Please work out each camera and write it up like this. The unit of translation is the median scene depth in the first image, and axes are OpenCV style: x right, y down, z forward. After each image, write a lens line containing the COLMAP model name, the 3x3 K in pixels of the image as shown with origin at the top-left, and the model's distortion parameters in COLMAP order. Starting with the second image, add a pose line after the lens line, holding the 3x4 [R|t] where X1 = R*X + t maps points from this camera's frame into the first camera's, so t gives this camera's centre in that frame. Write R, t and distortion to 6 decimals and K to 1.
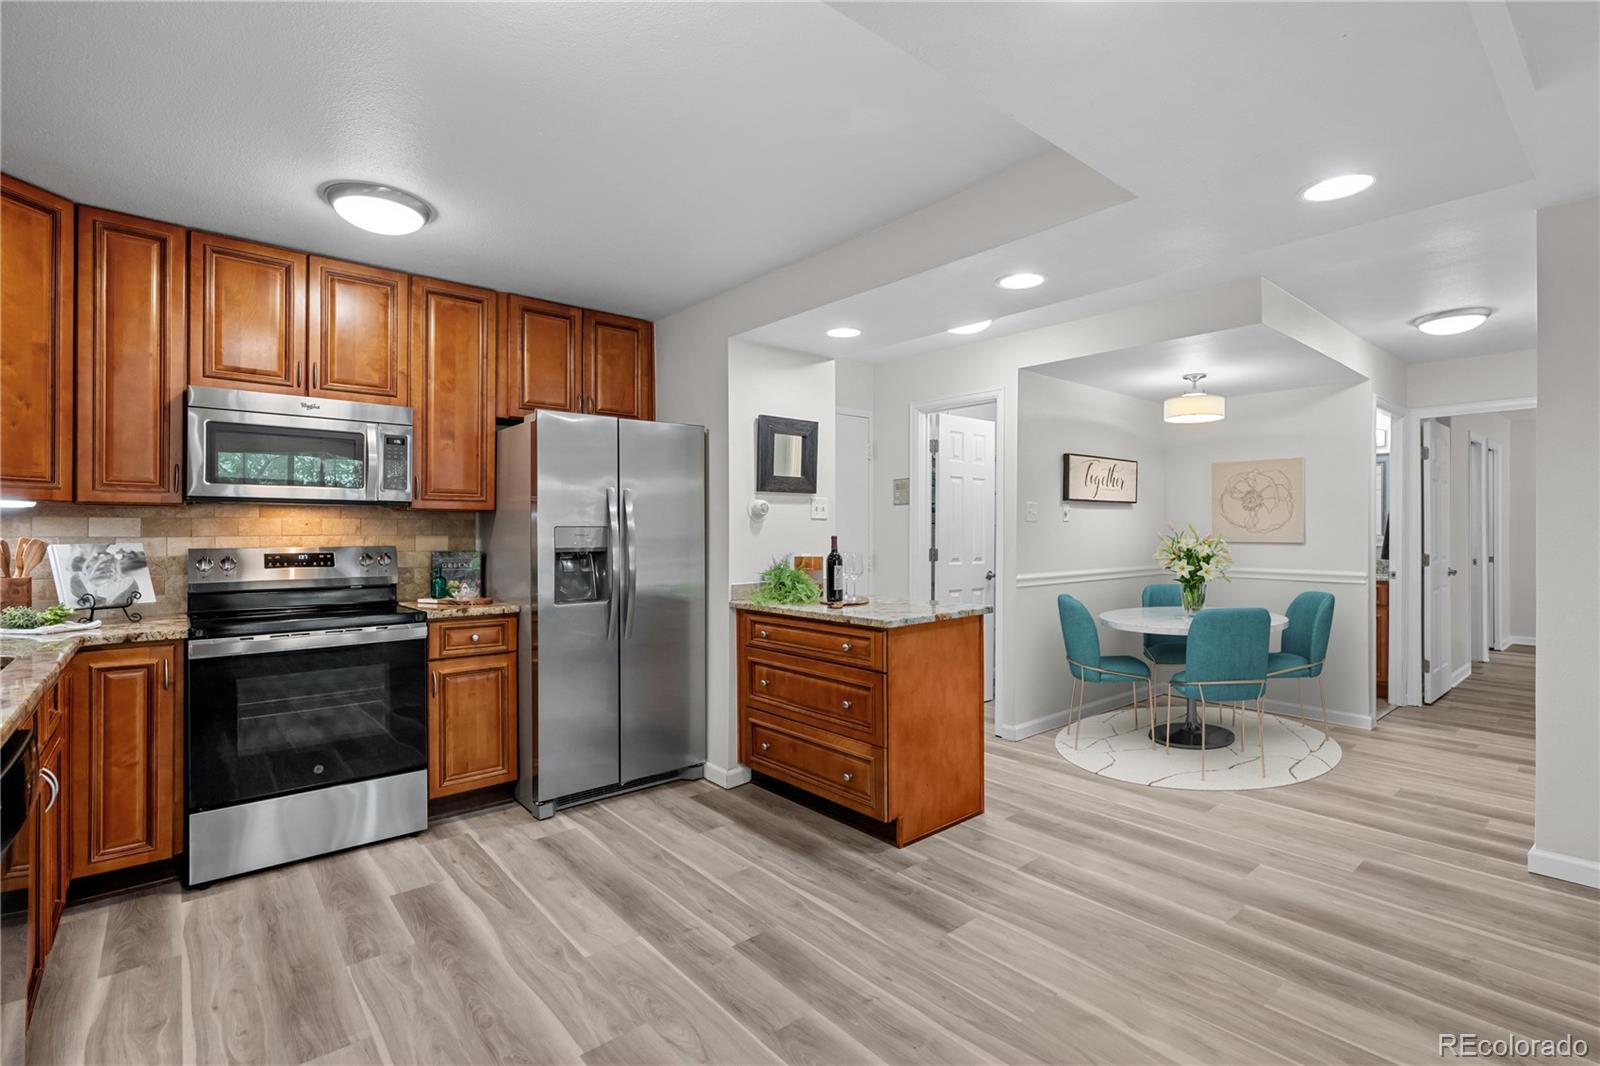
lens RADIAL K [[734.5, 0, 787.0], [0, 734.5, 530.9], [0, 0, 1]] dist [0.002761, -0.001529]
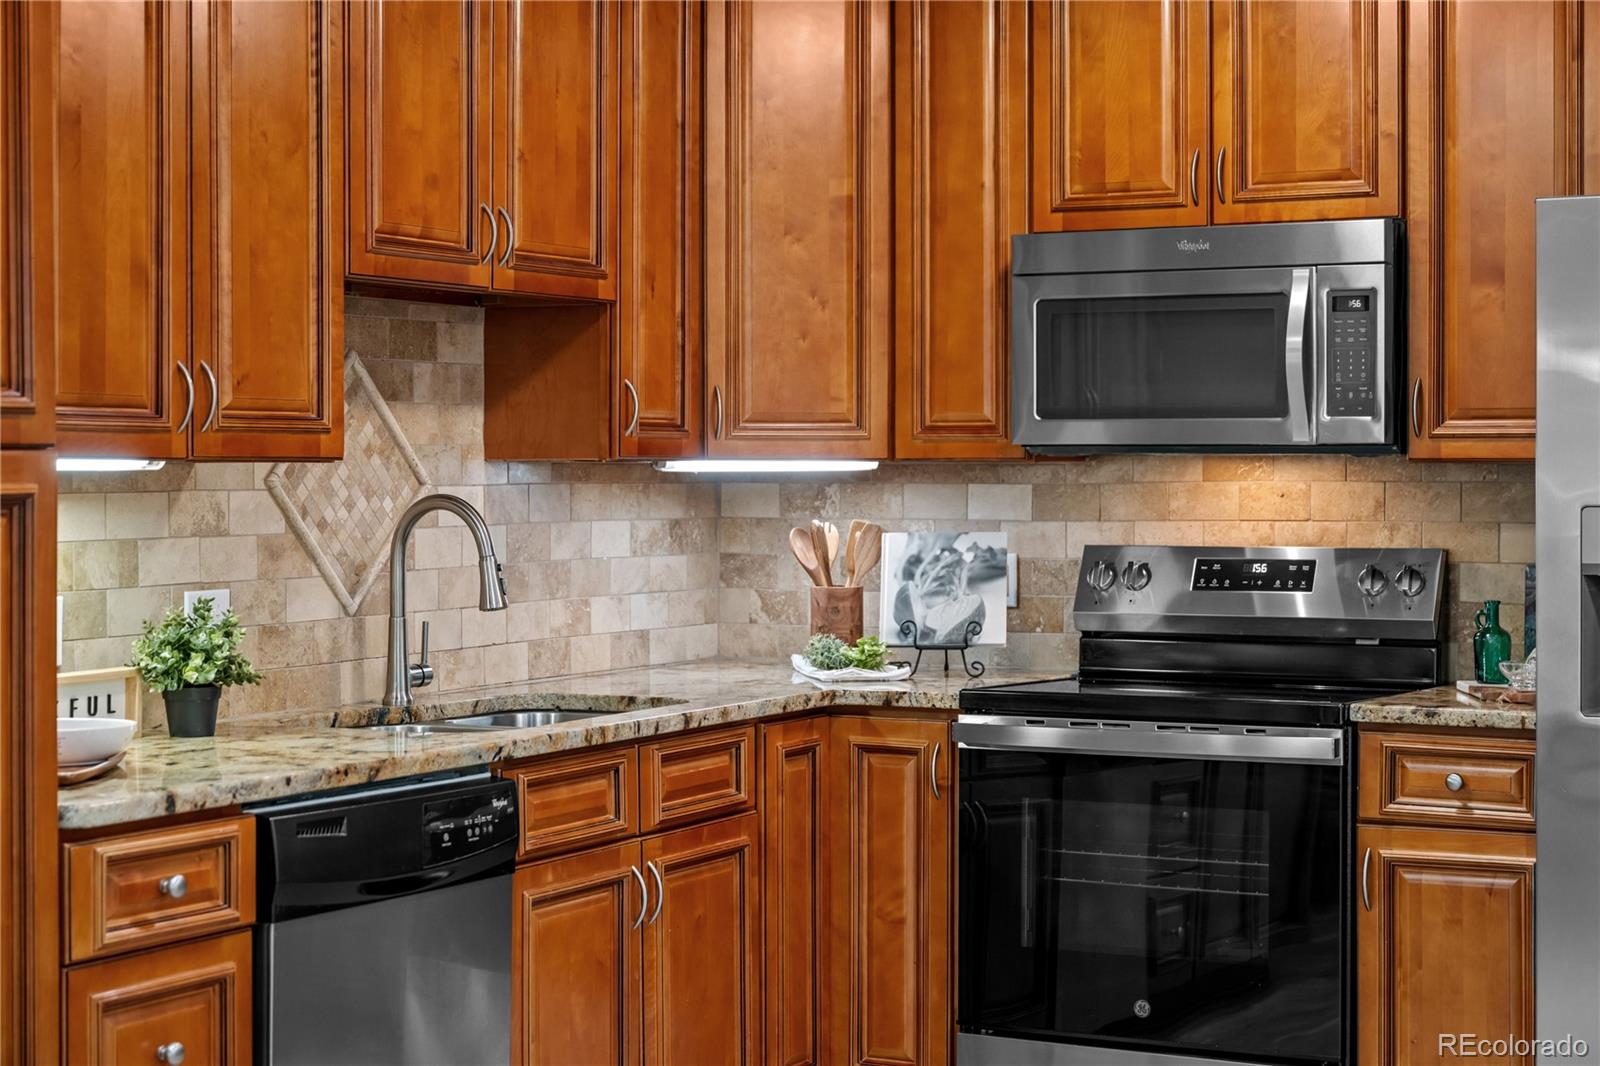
lens RADIAL K [[2813.9, 0, 899.5], [0, 2813.9, 508.1], [0, 0, 1]] dist [0.013238, 0.000000]
pose [[0.377239, 0.008370, -0.926078, 0.873696], [-0.001134, 0.999963, 0.008576, -0.016458], [0.926115, -0.002185, 0.377235, 0.136556]]
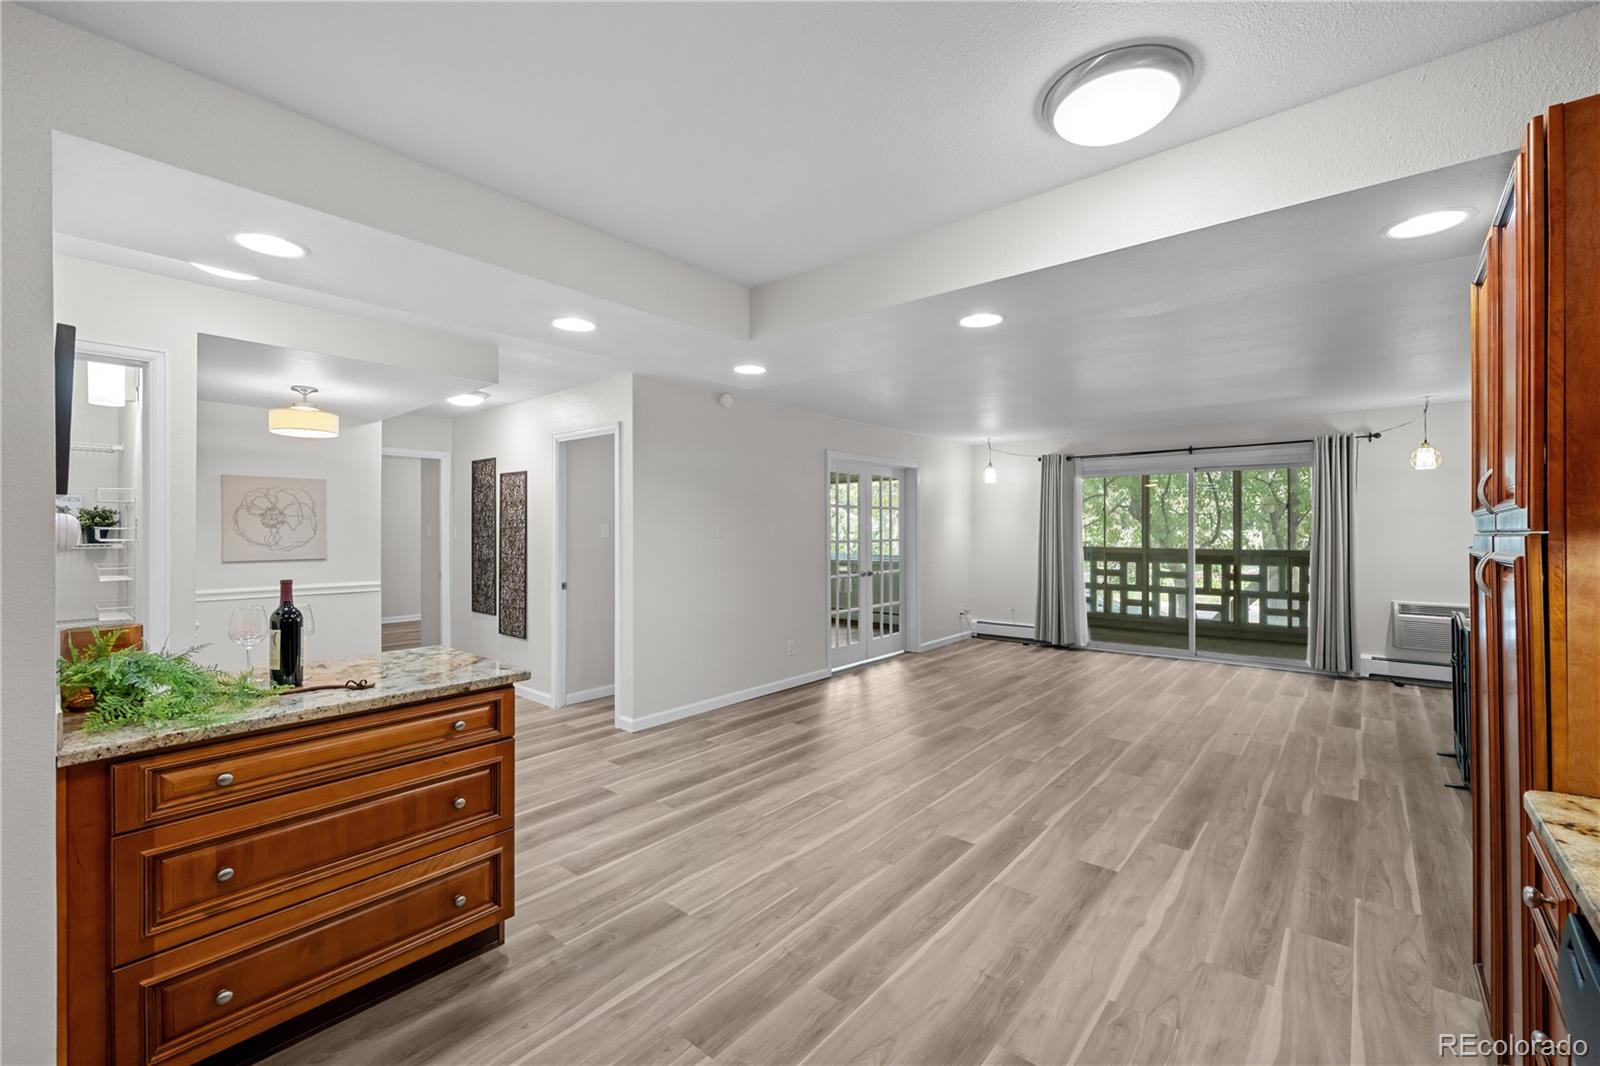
lens RADIAL K [[692.5, 0, 811.5], [0, 692.5, 524.2], [0, 0, 1]] dist [-0.000074, -0.001383]
pose [[-0.172343, -0.000781, 0.985037, -0.626433], [0.012813, 0.999913, 0.003034, -0.041116], [-0.984954, 0.013145, -0.172318, 0.713216]]
